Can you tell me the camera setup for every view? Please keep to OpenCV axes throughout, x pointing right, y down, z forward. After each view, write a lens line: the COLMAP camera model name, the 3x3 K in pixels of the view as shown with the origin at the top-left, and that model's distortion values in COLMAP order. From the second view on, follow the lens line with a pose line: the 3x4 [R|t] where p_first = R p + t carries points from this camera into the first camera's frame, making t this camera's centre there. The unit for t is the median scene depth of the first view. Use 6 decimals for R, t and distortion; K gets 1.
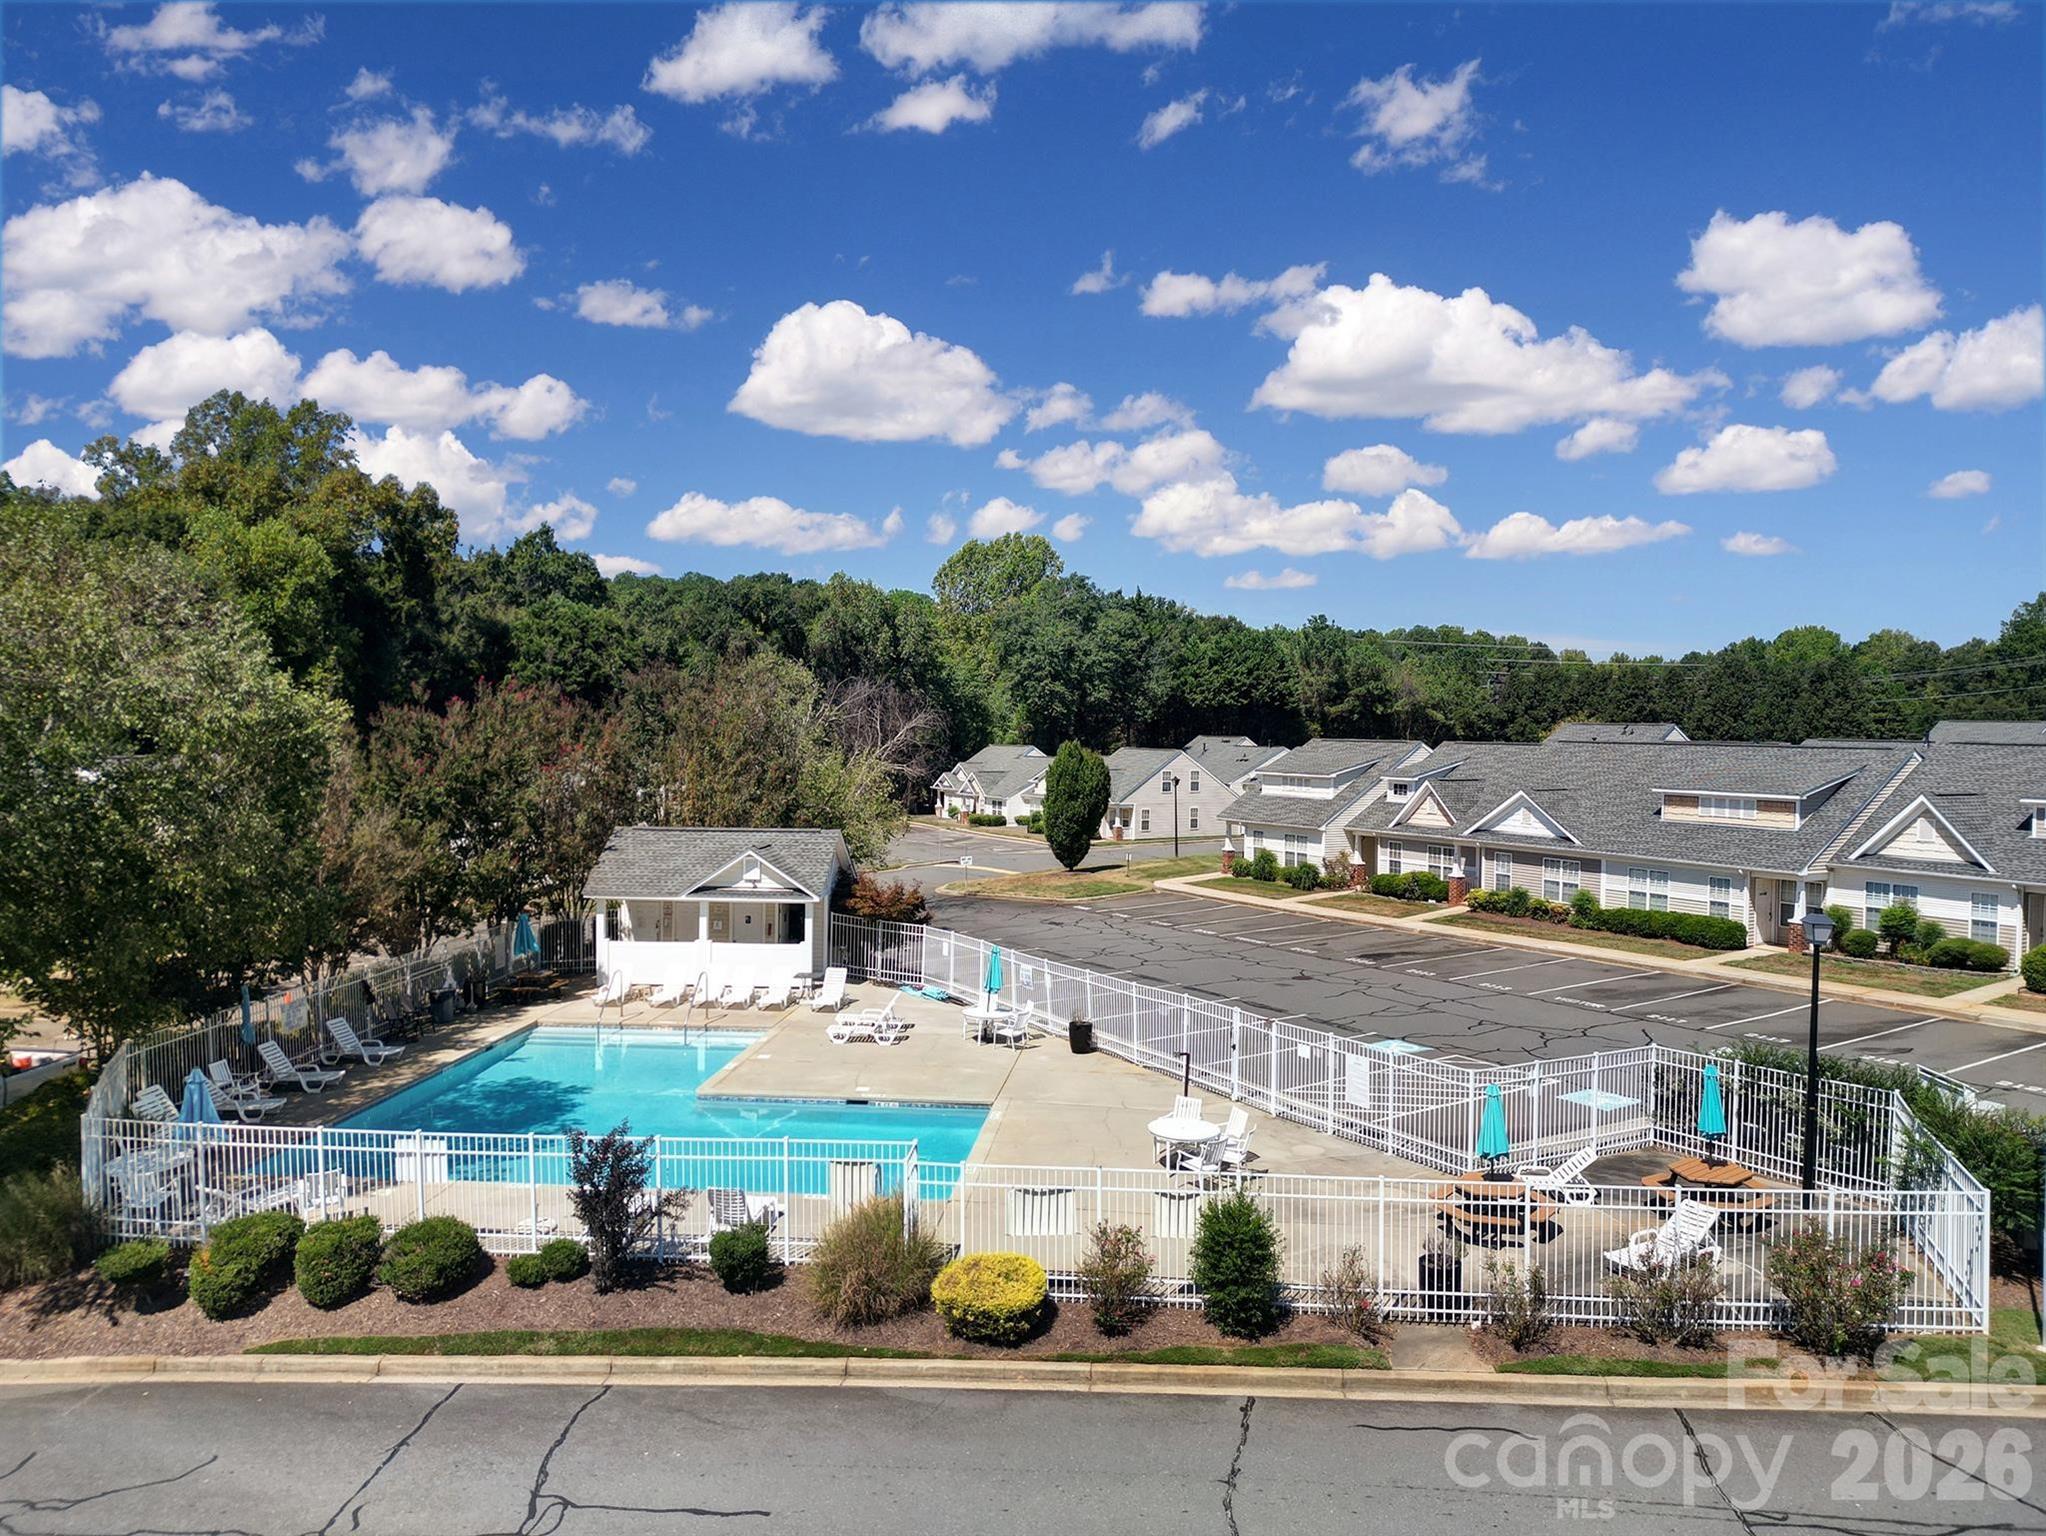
lens RADIAL K [[1440.9, 0, 1002.4], [0, 1440.9, 766.8], [0, 0, 1]] dist [0.061826, -0.058632]
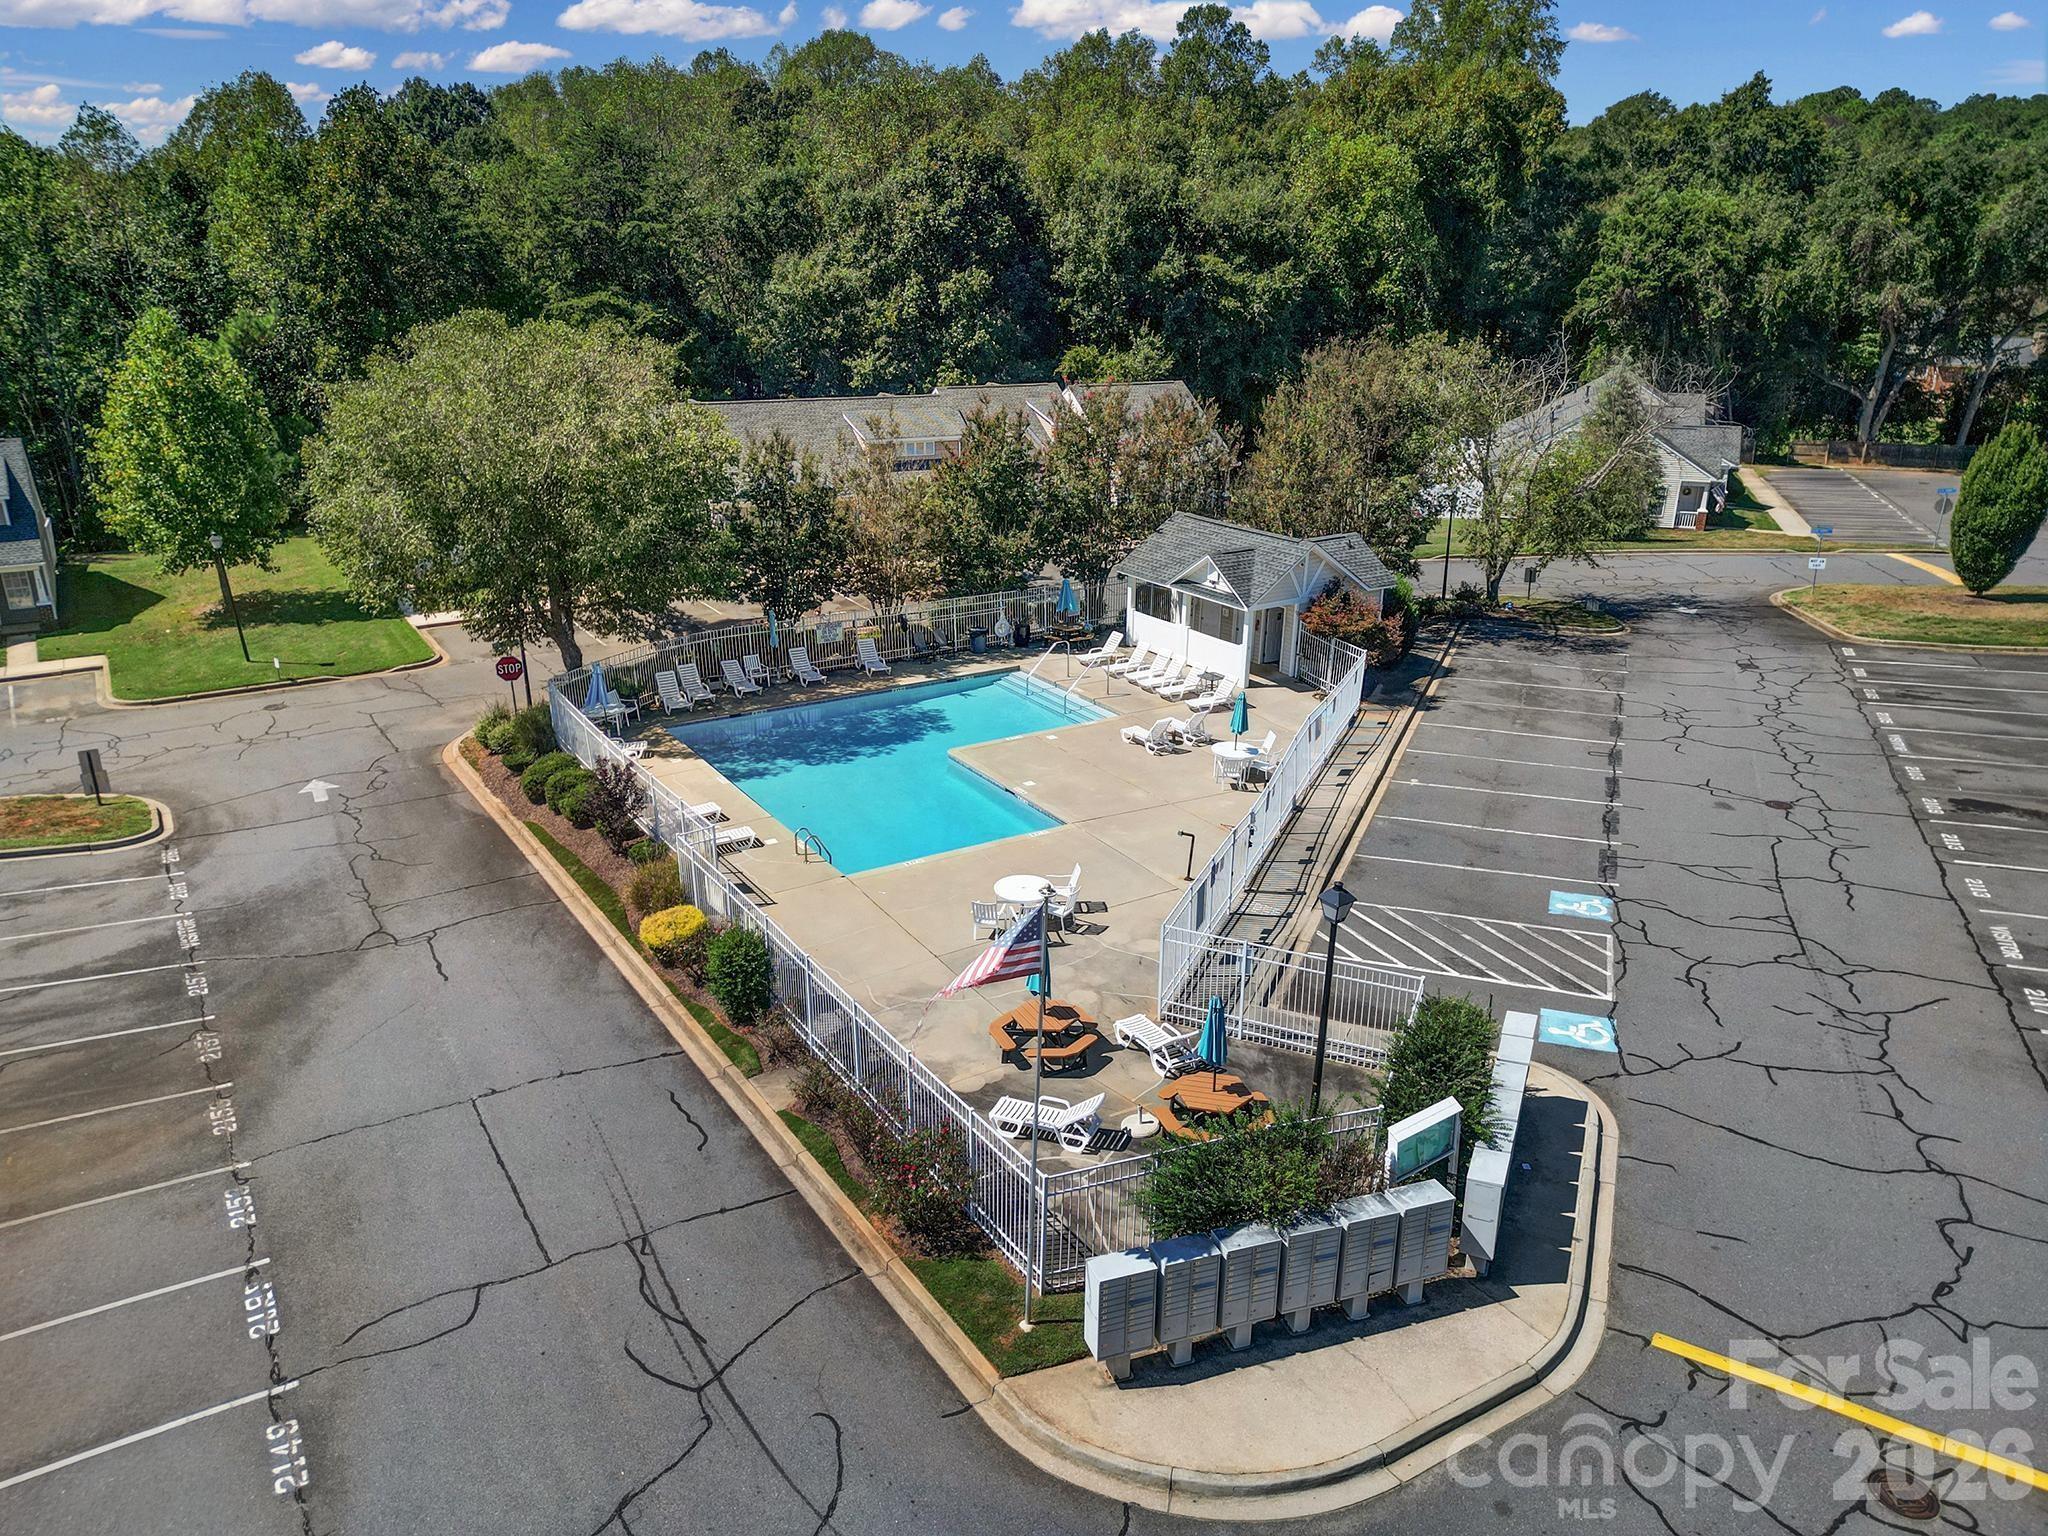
lens RADIAL K [[1442.3, 0, 1003.4], [0, 1442.3, 766.8], [0, 0, 1]] dist [0.061826, -0.058632]
pose [[0.597980, 0.265455, -0.756276, 0.276232], [-0.021331, 0.948500, 0.316059, -0.060884], [0.801227, -0.172865, 0.572846, 0.093673]]
